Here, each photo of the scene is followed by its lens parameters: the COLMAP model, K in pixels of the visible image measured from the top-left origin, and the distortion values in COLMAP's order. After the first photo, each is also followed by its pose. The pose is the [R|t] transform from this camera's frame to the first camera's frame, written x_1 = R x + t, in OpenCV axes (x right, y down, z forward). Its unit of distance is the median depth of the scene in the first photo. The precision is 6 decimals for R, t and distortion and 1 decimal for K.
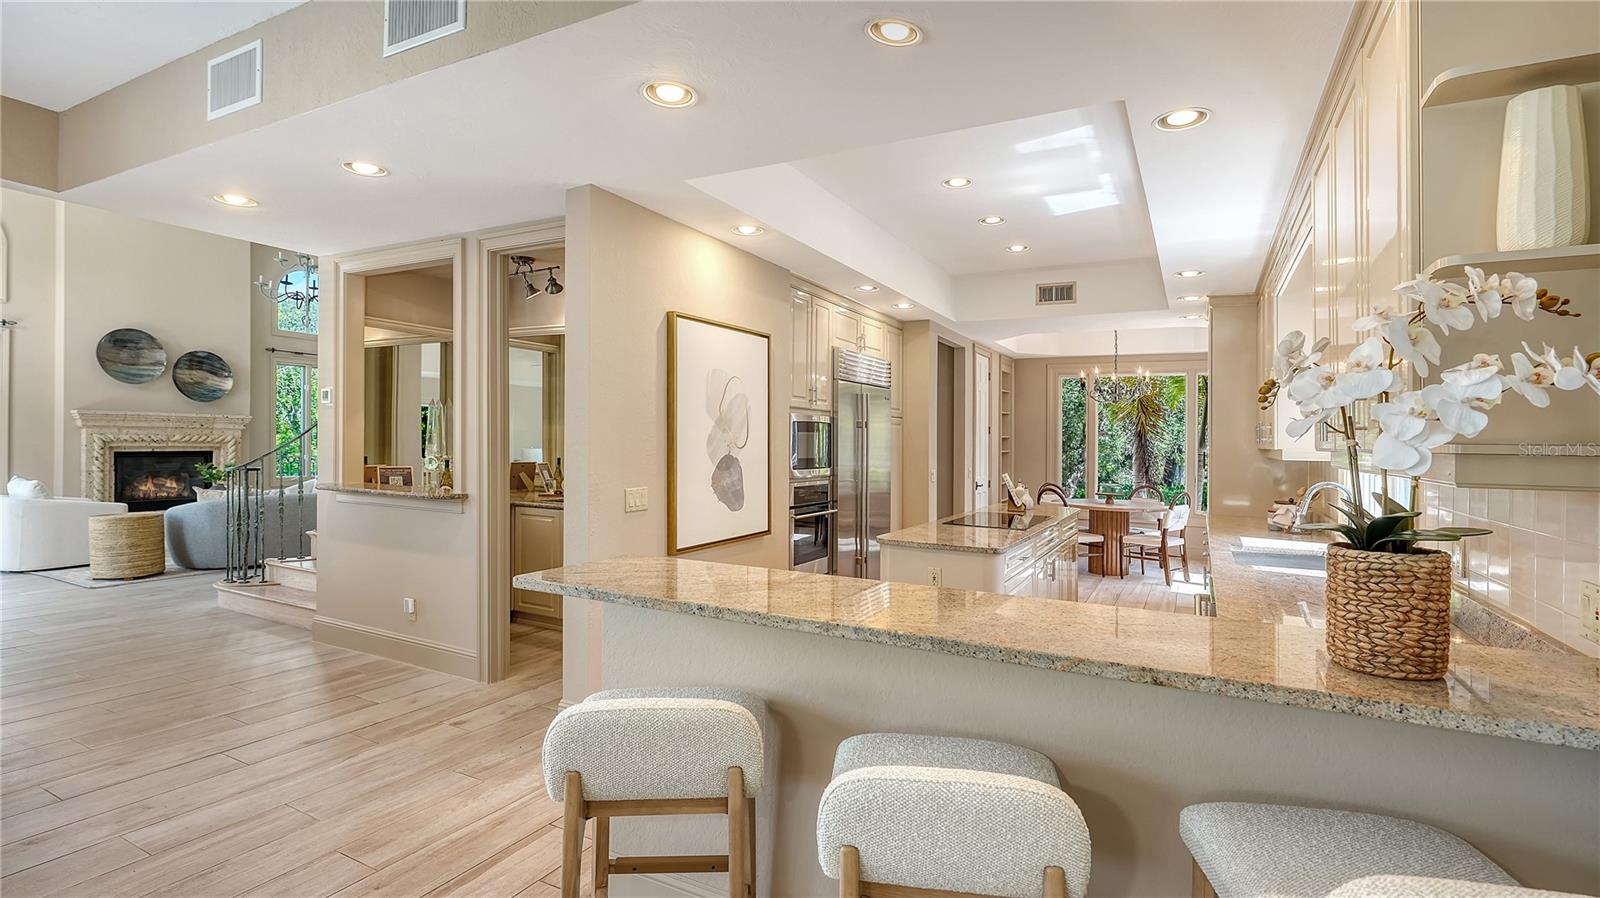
lens RADIAL K [[750.7, 0, 804.9], [0, 750.7, 436.0], [0, 0, 1]] dist [0.003054, -0.000015]
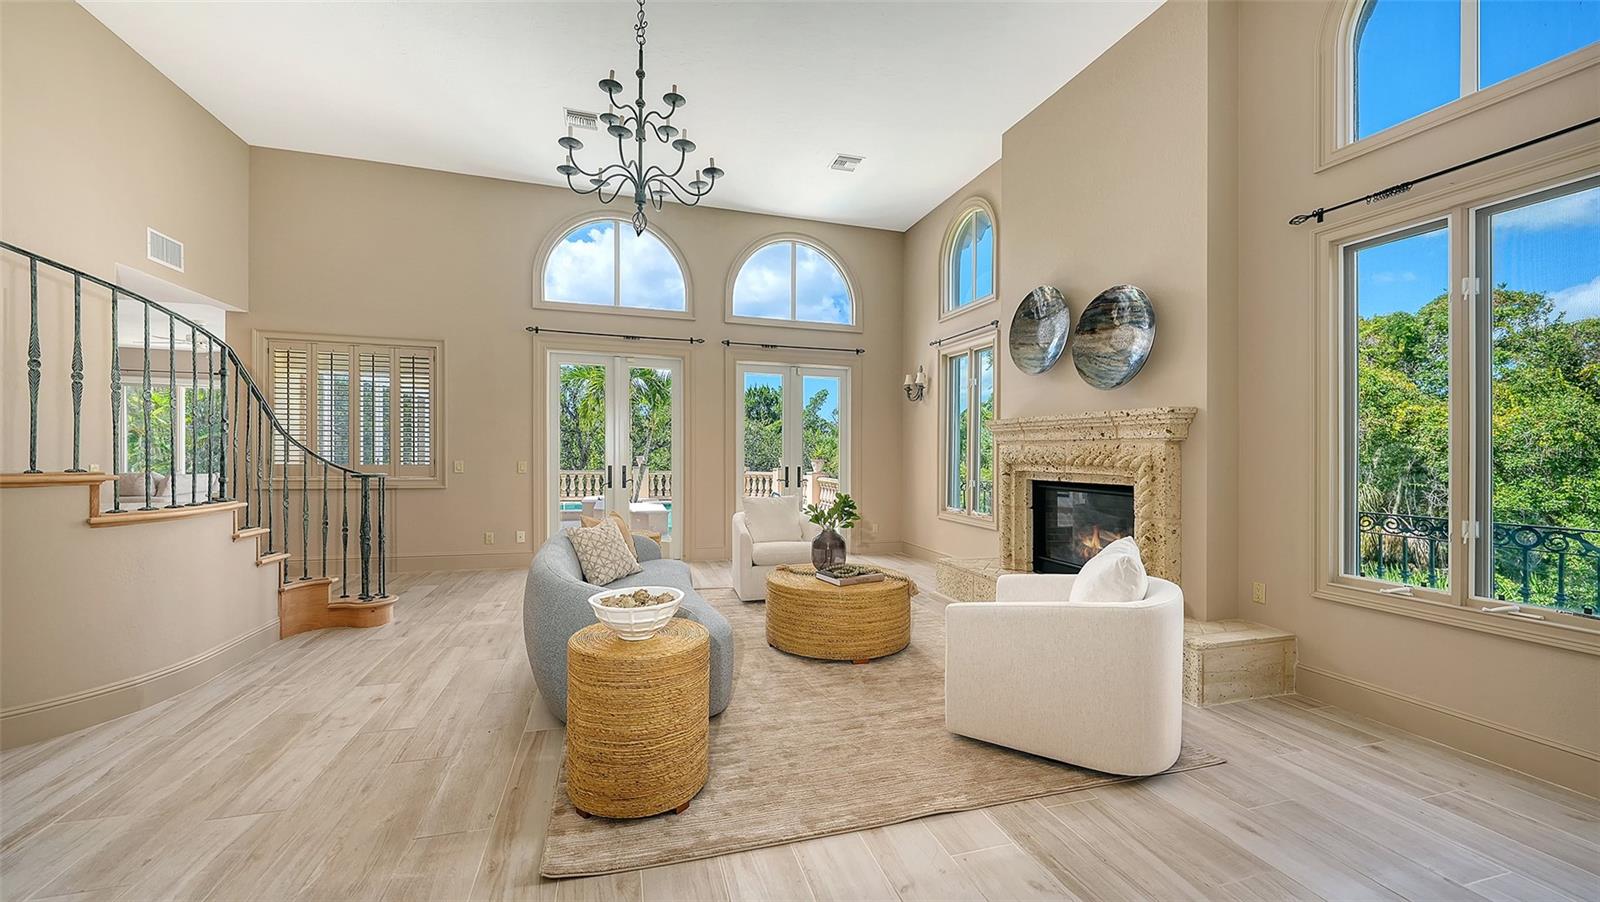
lens RADIAL K [[611.1, 0, 804.8], [0, 611.1, 464.4], [0, 0, 1]] dist [-0.001449, -0.000074]
pose [[-0.715039, -0.006058, -0.699058, -0.390826], [-0.009830, 0.999951, 0.001389, 0.008458], [0.699015, 0.007864, -0.715064, 1.236835]]
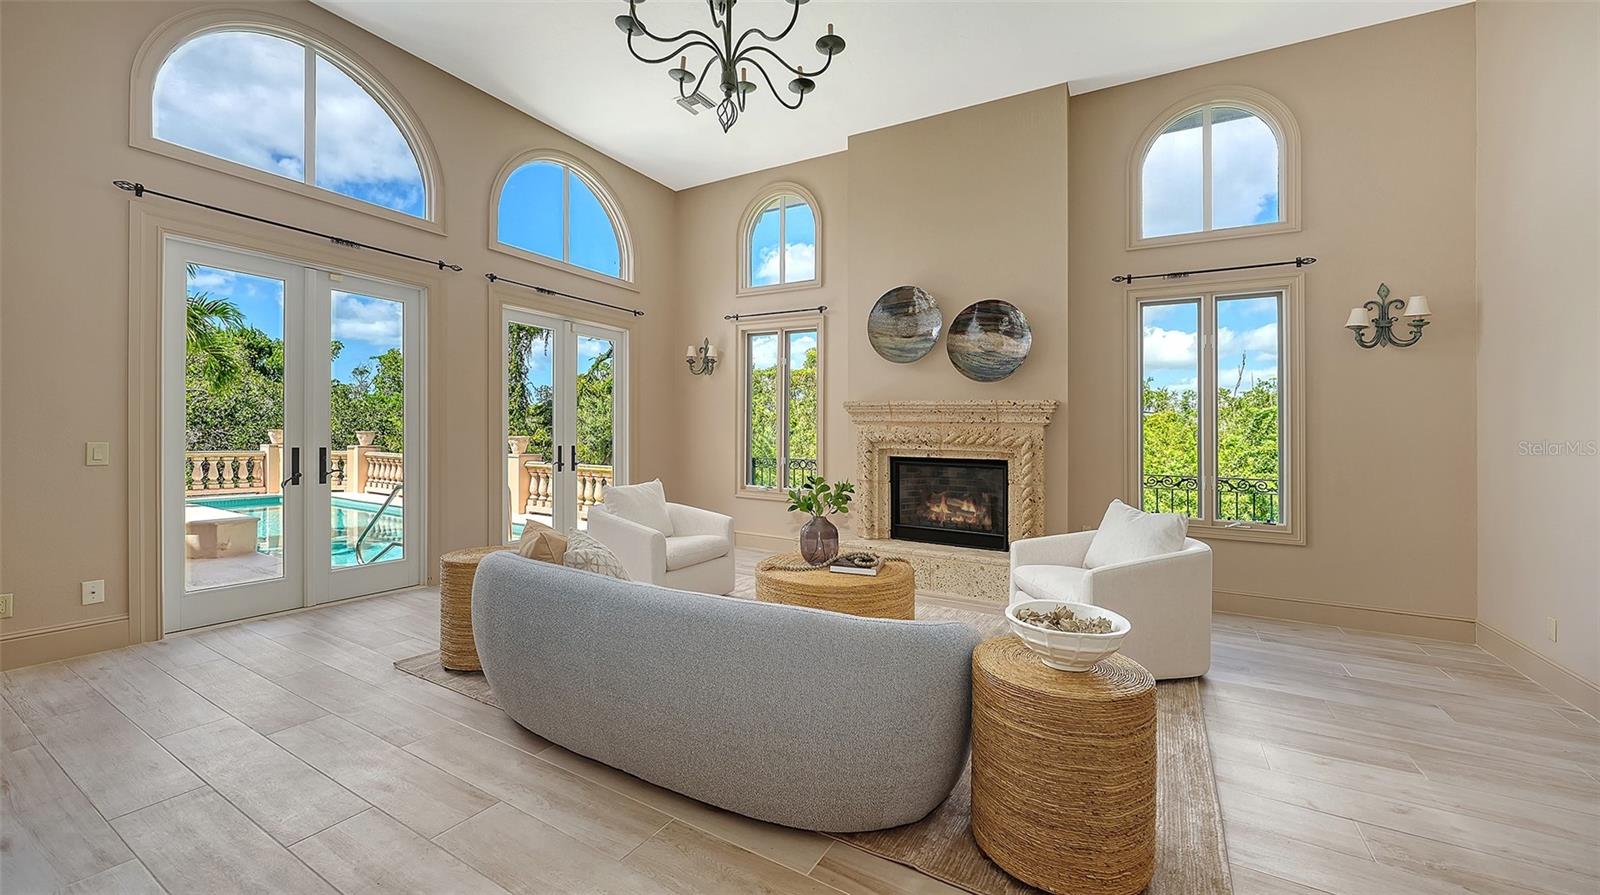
lens RADIAL K [[601.1, 0, 829.4], [0, 601.1, 435.4], [0, 0, 1]] dist [-0.002995, -0.000767]
pose [[-0.031733, -0.009155, -0.999454, -0.317004], [-0.006796, 0.999937, -0.008944, 0.005676], [0.999473, 0.006509, -0.031793, 0.949630]]
